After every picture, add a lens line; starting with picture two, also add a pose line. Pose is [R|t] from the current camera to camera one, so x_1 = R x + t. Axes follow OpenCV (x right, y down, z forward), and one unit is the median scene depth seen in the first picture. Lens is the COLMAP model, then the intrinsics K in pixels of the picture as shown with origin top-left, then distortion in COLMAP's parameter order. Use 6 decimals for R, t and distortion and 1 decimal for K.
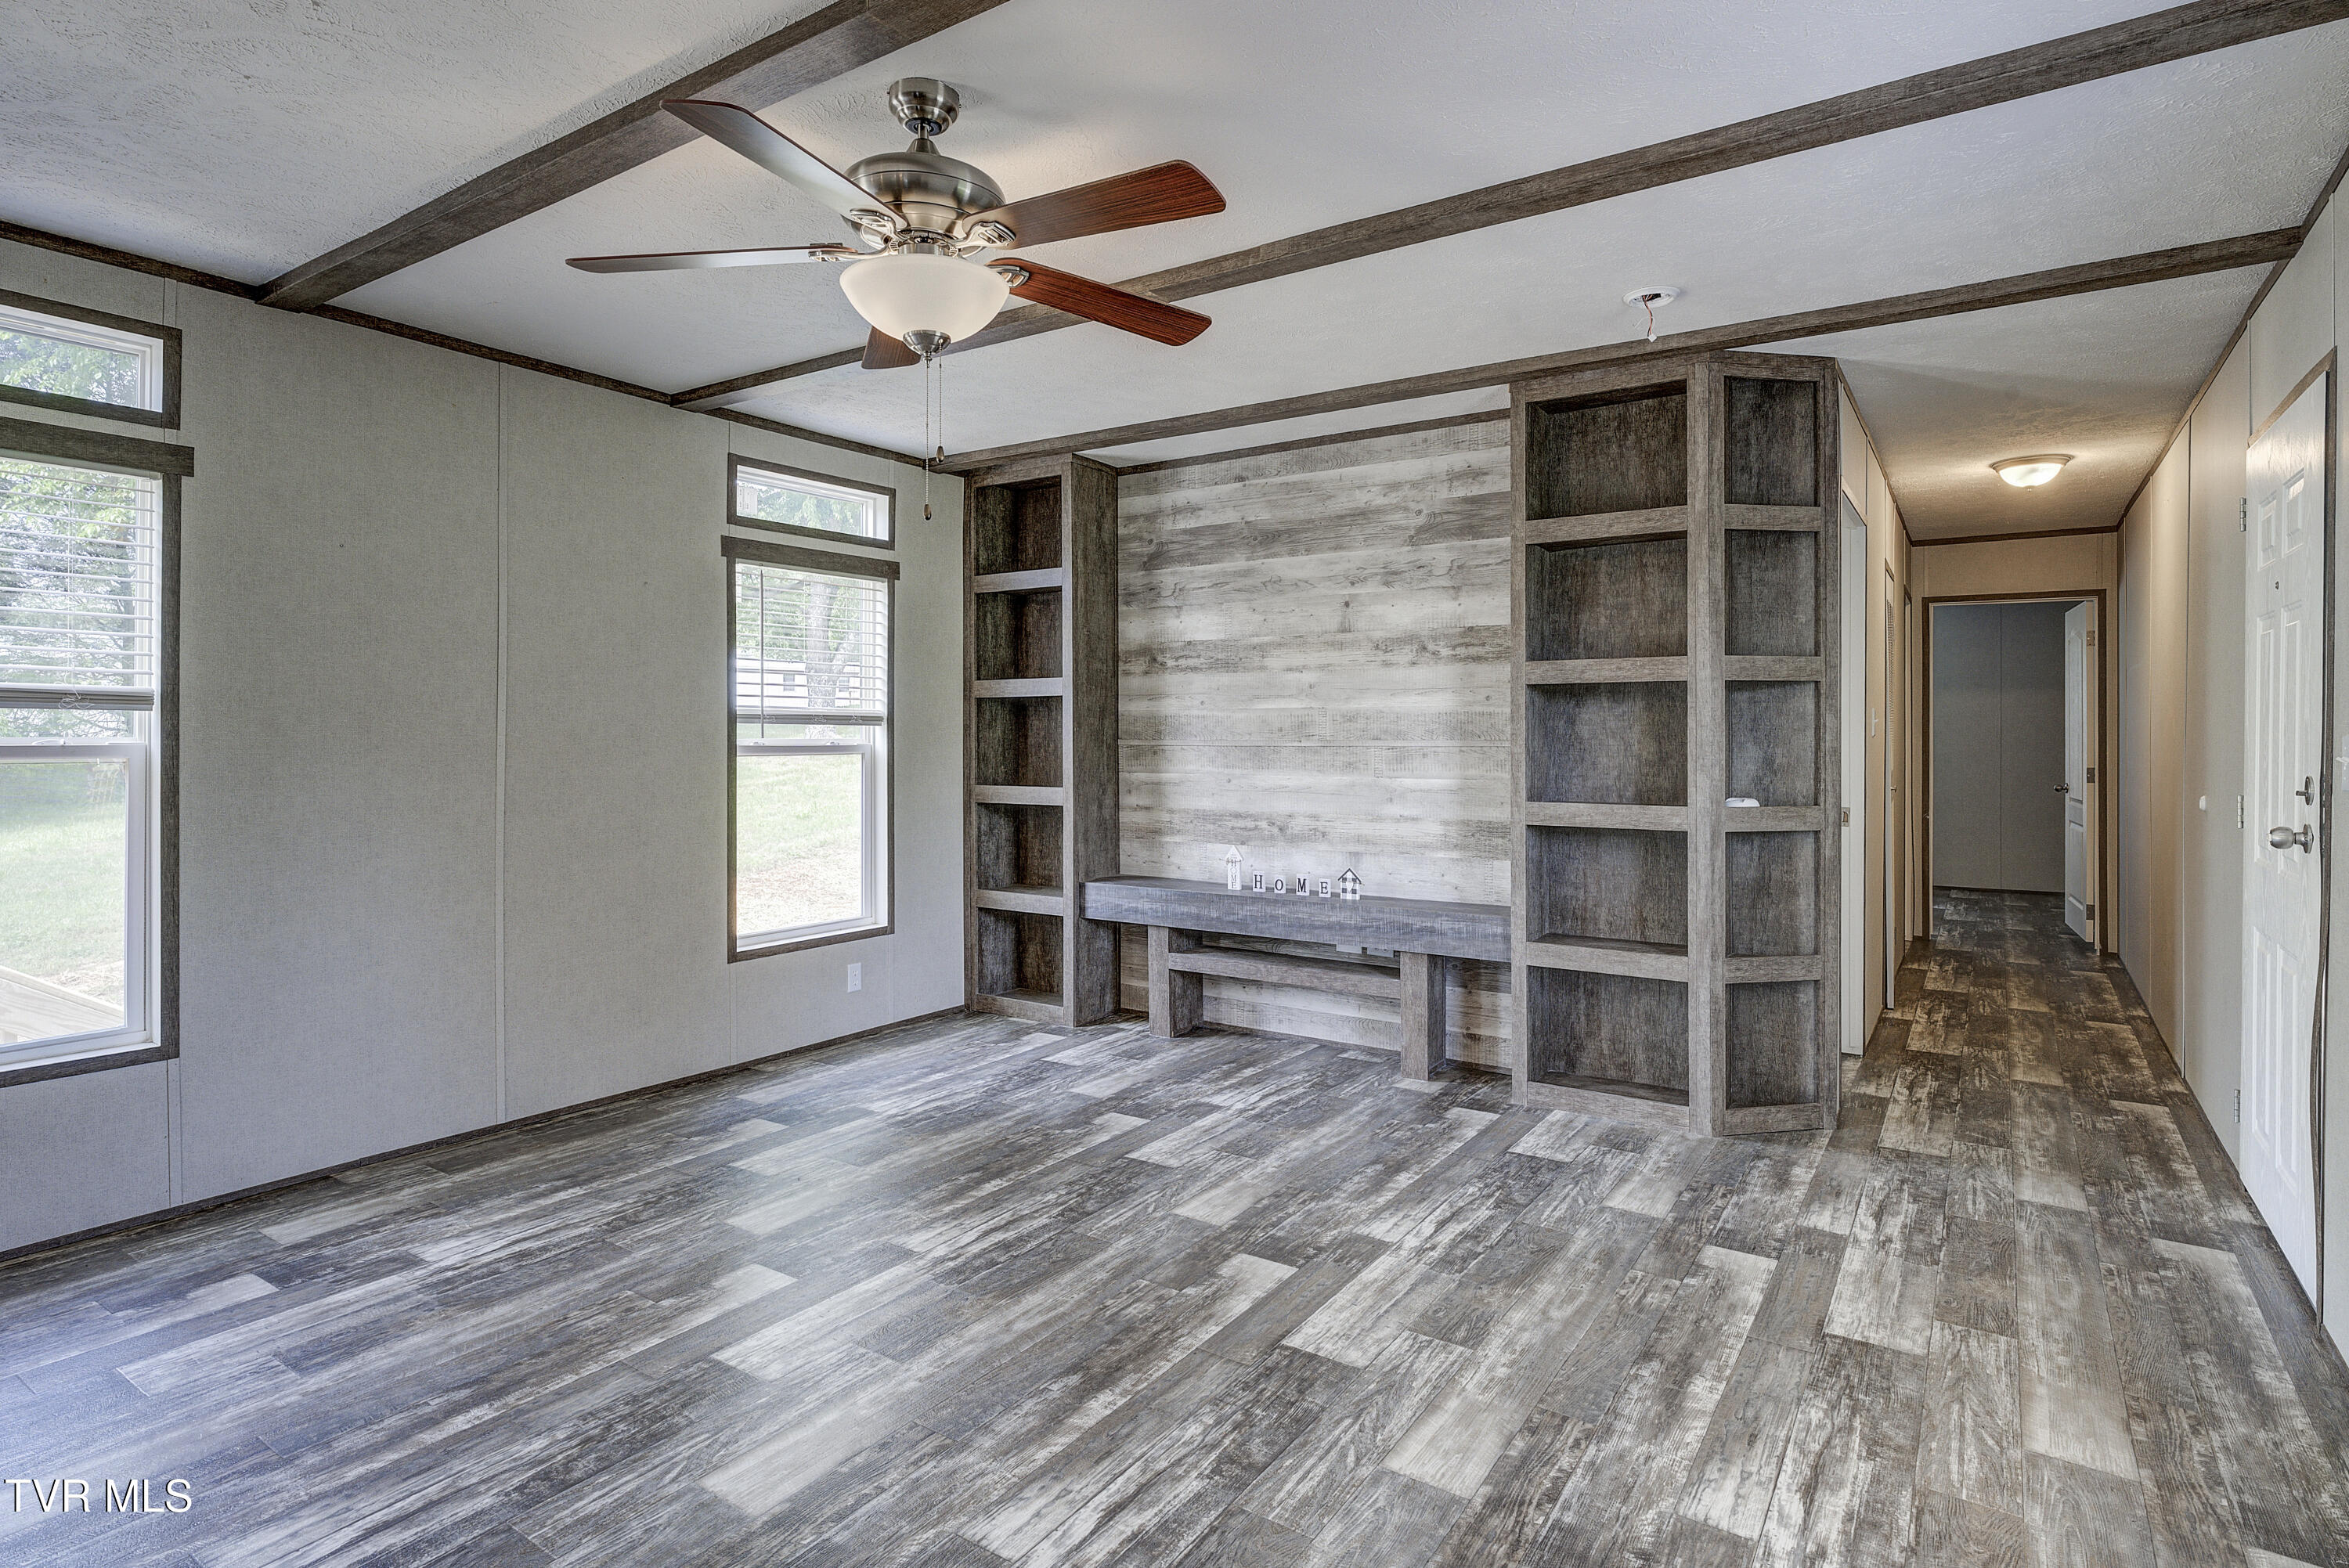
lens RADIAL K [[1210.4, 0, 1202.8], [0, 1210.4, 768.5], [0, 0, 1]] dist [-0.007312, -0.002011]
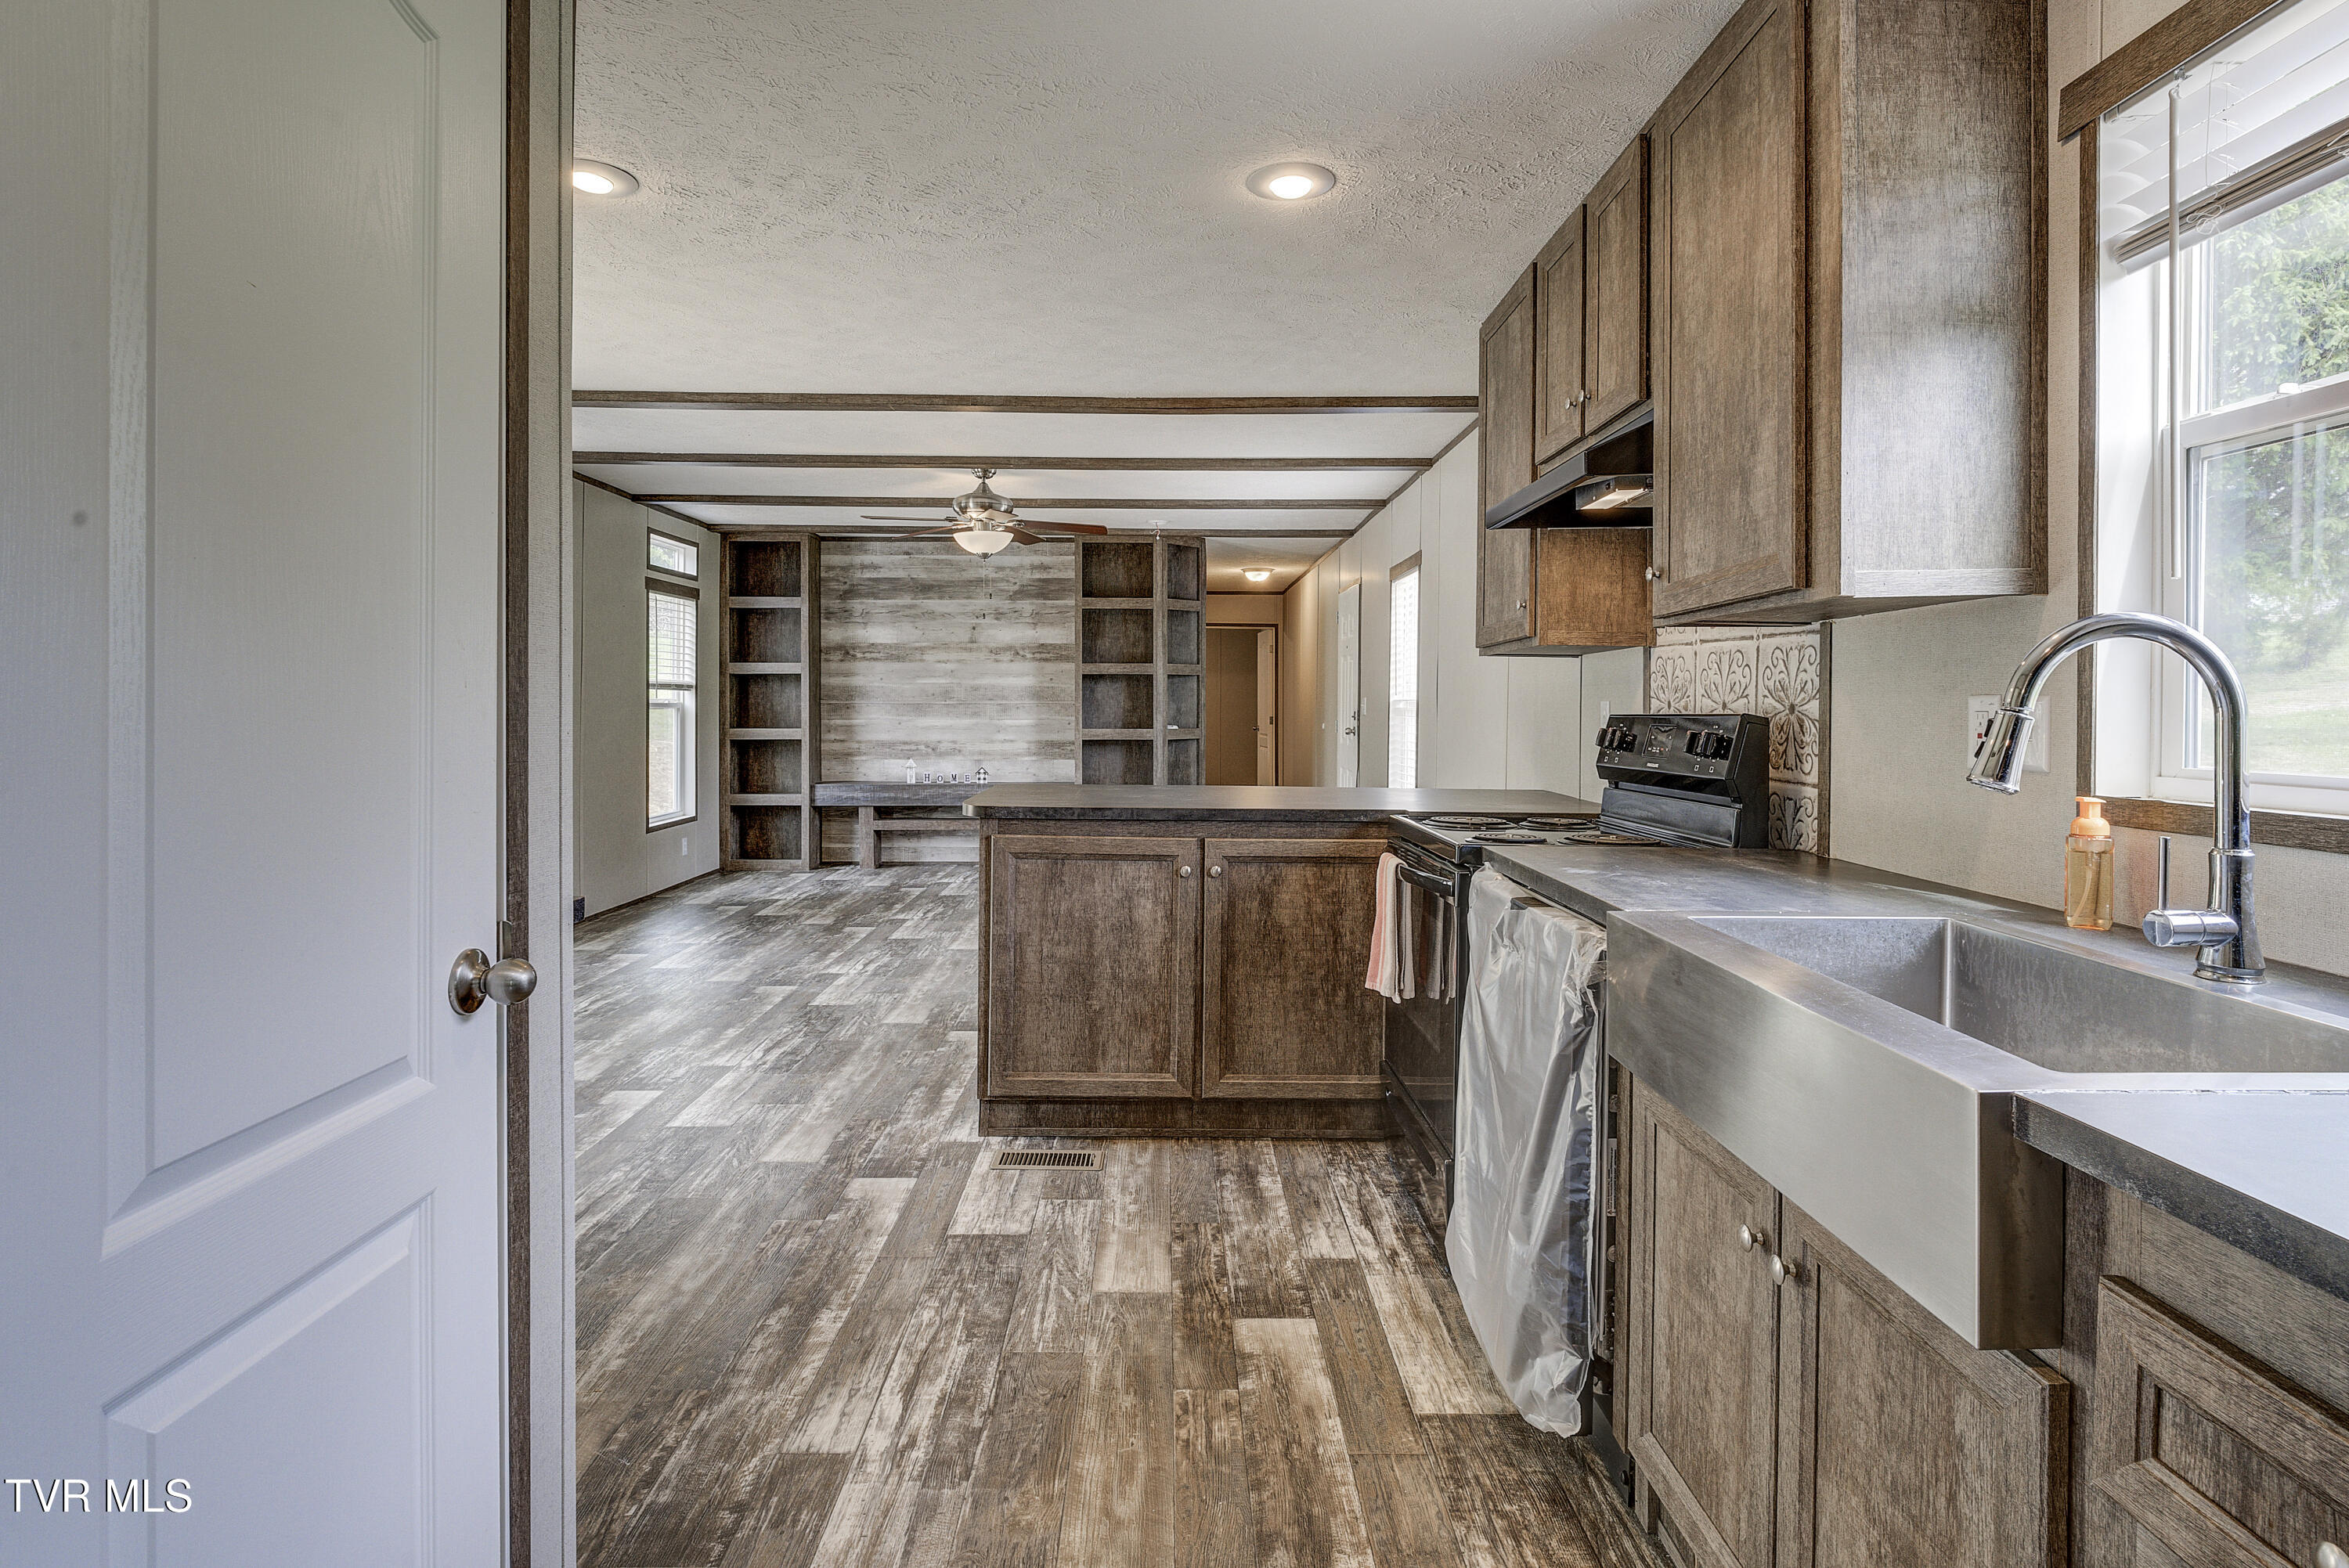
lens RADIAL K [[1210.4, 0, 1190.5], [0, 1210.4, 710.7], [0, 0, 1]] dist [-0.007312, -0.002011]
pose [[0.822747, -0.001768, 0.568405, -0.710232], [0.014335, 0.999742, -0.017639, 0.032847], [-0.568227, 0.022660, 0.822560, -0.778448]]
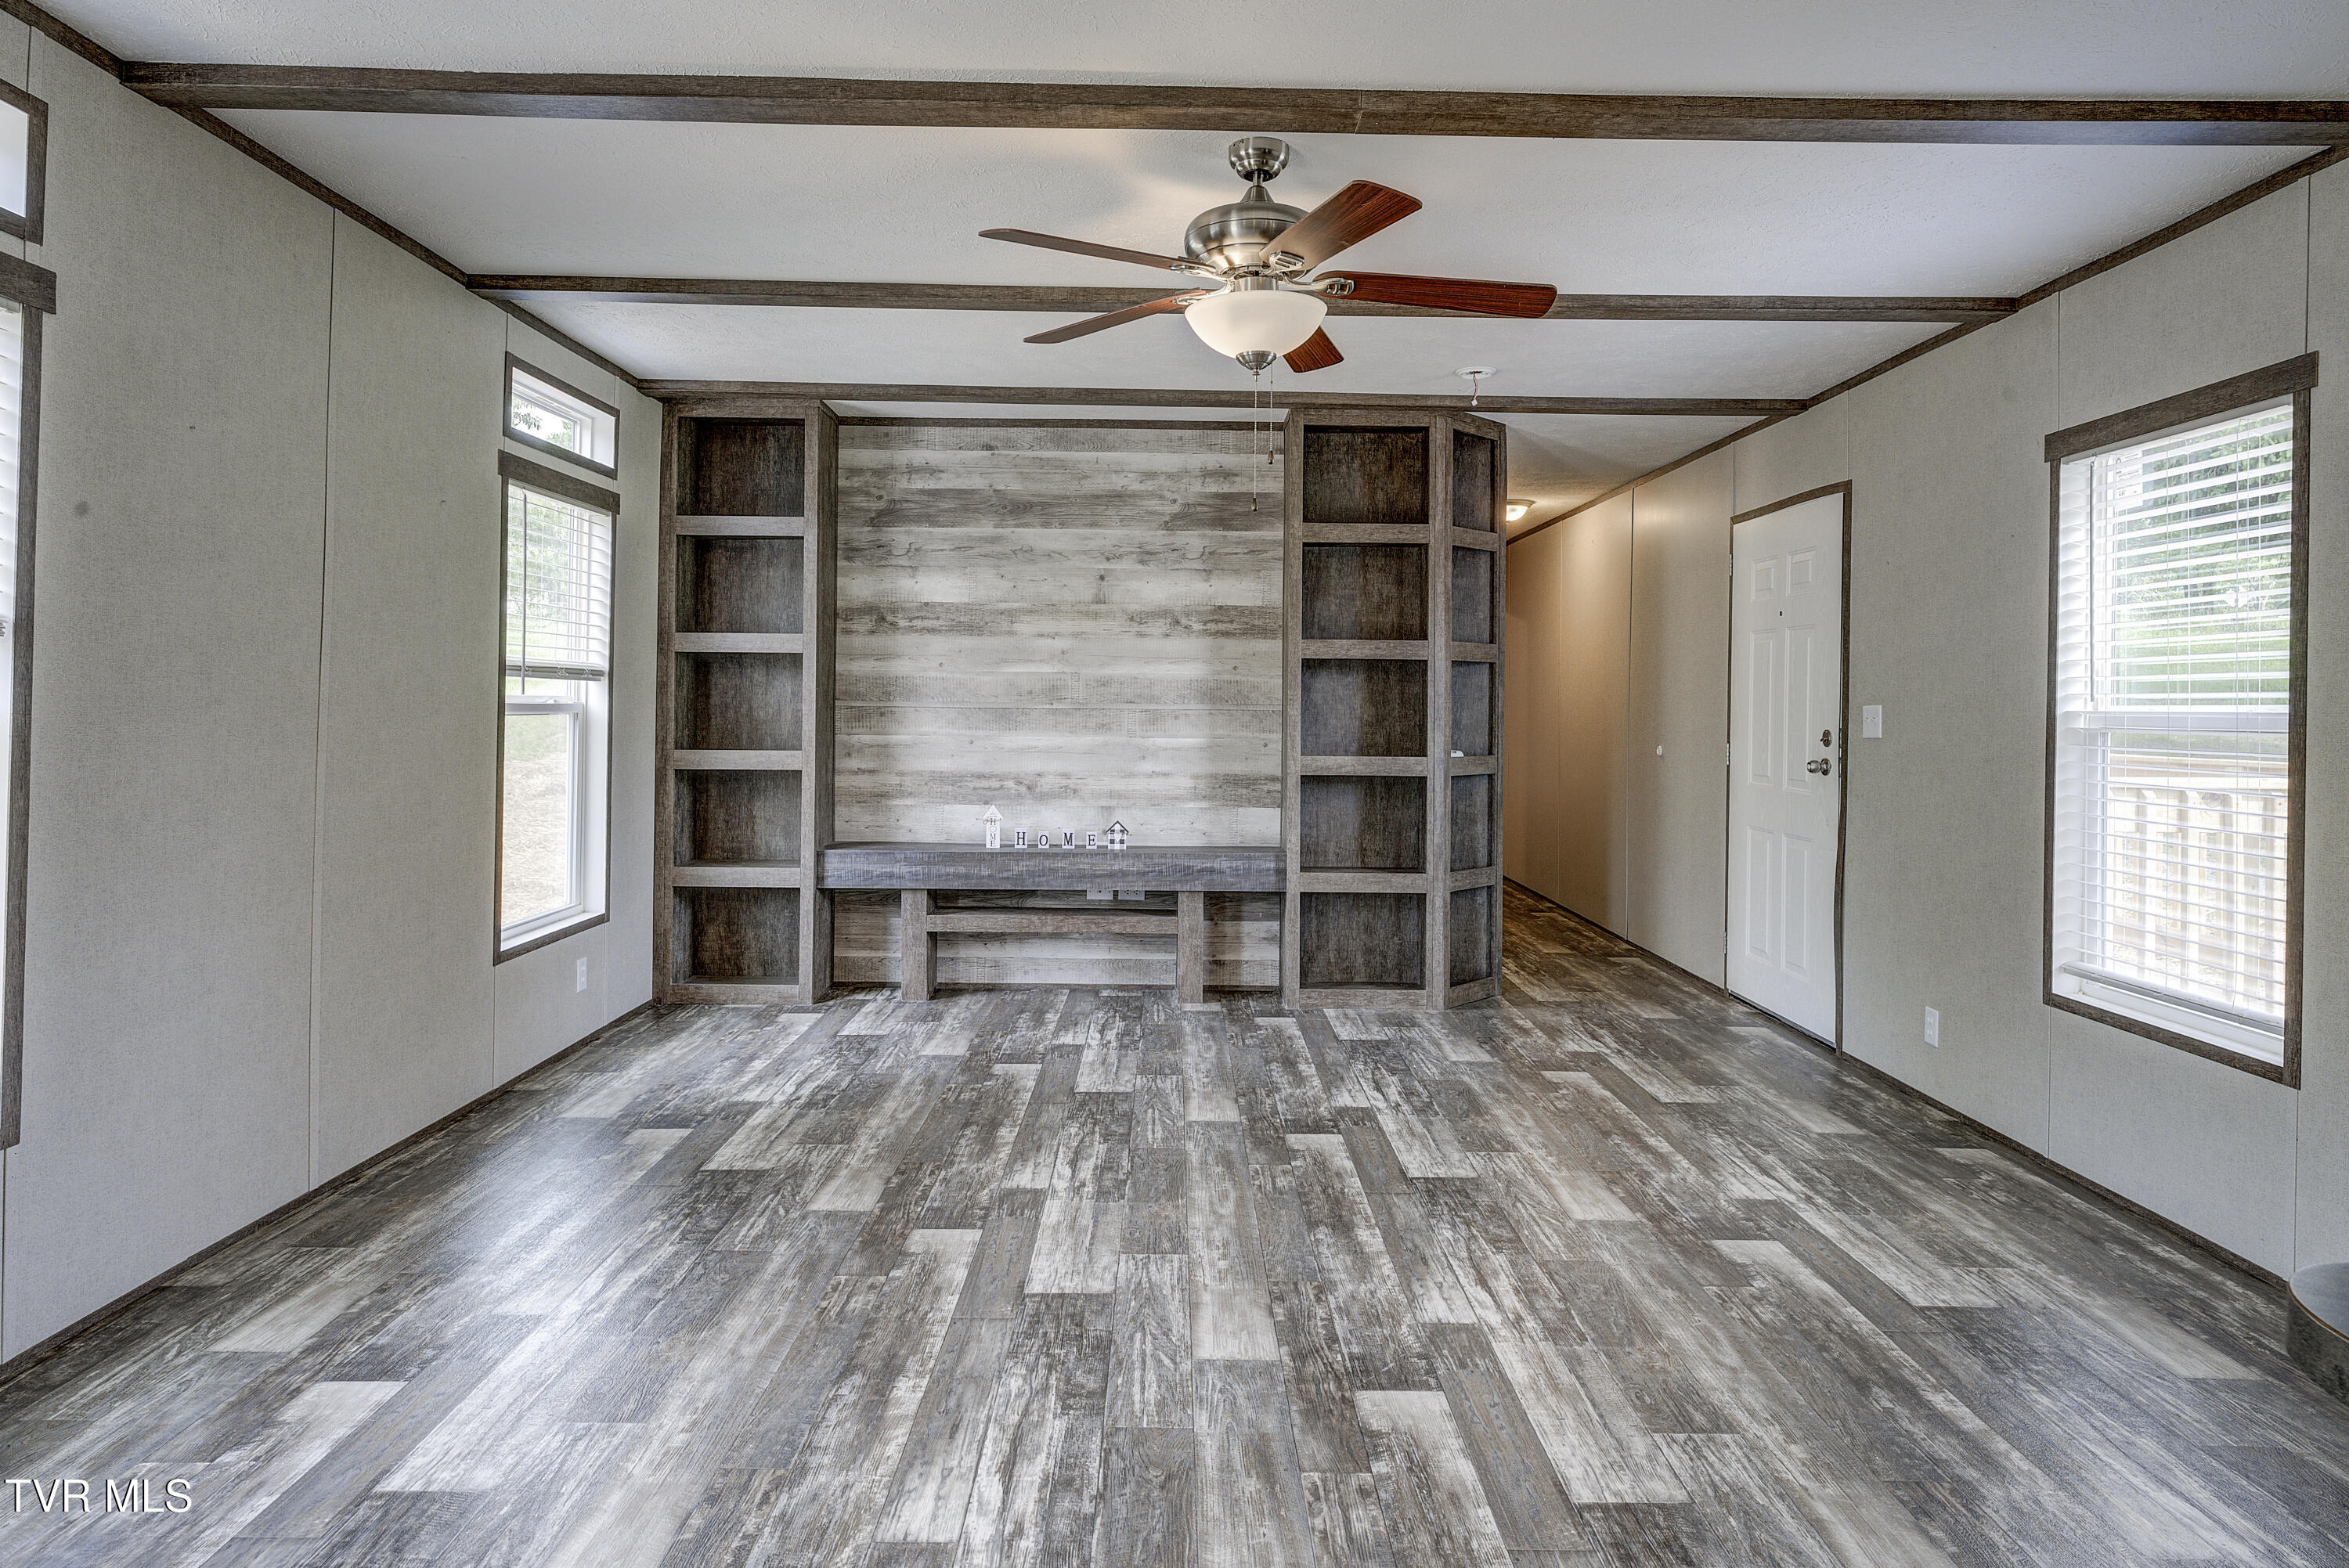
lens RADIAL K [[1295.4, 0, 1184.7], [0, 1295.4, 696.5], [0, 0, 1]] dist [0.010612, -0.004018]
pose [[0.829779, 0.013418, 0.557930, -0.490987], [0.005498, 0.999466, -0.032213, 0.009197], [-0.558064, 0.029797, 0.829262, -0.002646]]
